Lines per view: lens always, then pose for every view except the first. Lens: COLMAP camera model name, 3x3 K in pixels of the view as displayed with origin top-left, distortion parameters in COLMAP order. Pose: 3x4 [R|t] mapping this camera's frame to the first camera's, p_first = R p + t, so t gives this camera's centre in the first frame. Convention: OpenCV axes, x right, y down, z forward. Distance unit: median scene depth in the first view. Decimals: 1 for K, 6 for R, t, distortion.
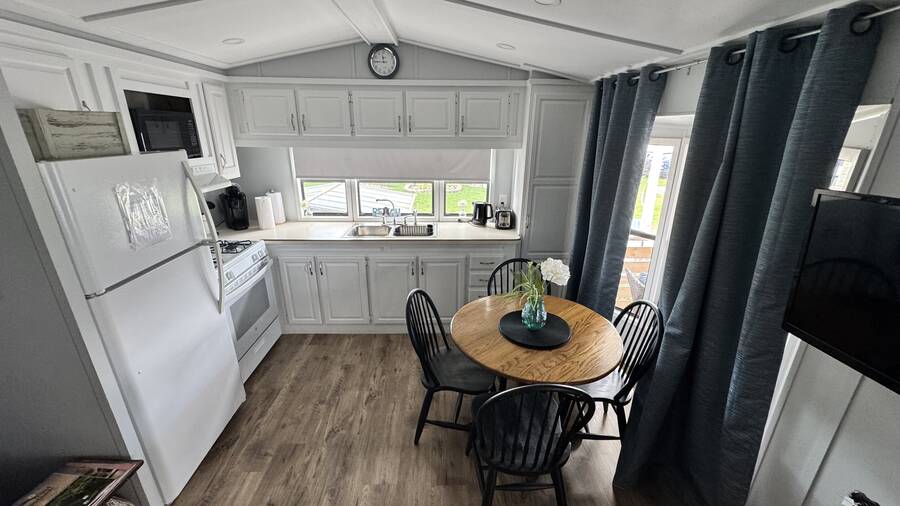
lens RADIAL K [[357.3, 0, 450.9], [0, 357.3, 253.4], [0, 0, 1]] dist [-0.002737, -0.000208]
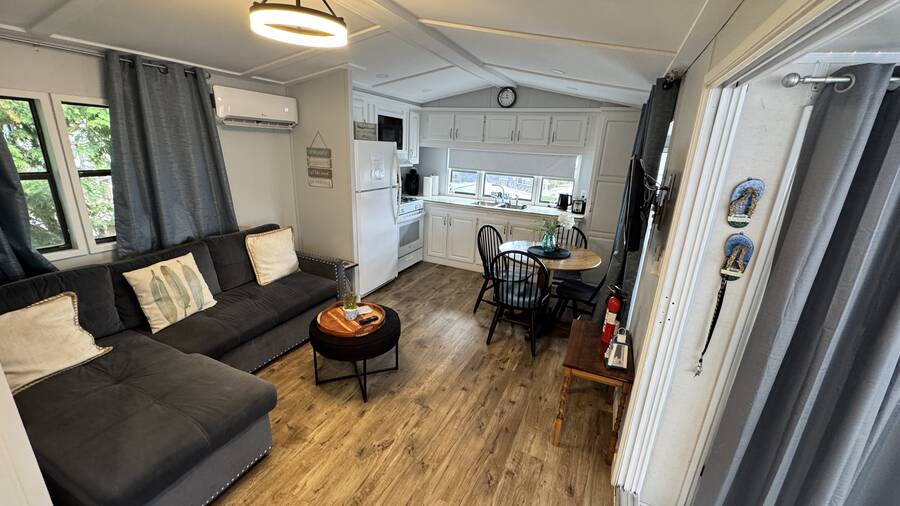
lens RADIAL K [[357.3, 0, 450.3], [0, 357.3, 253.3], [0, 0, 1]] dist [-0.002737, -0.000208]
pose [[0.894403, 0.161298, -0.417164, 0.356088], [-0.184965, 0.982604, -0.016638, 0.223193], [0.407223, 0.092042, 0.908679, -0.491508]]
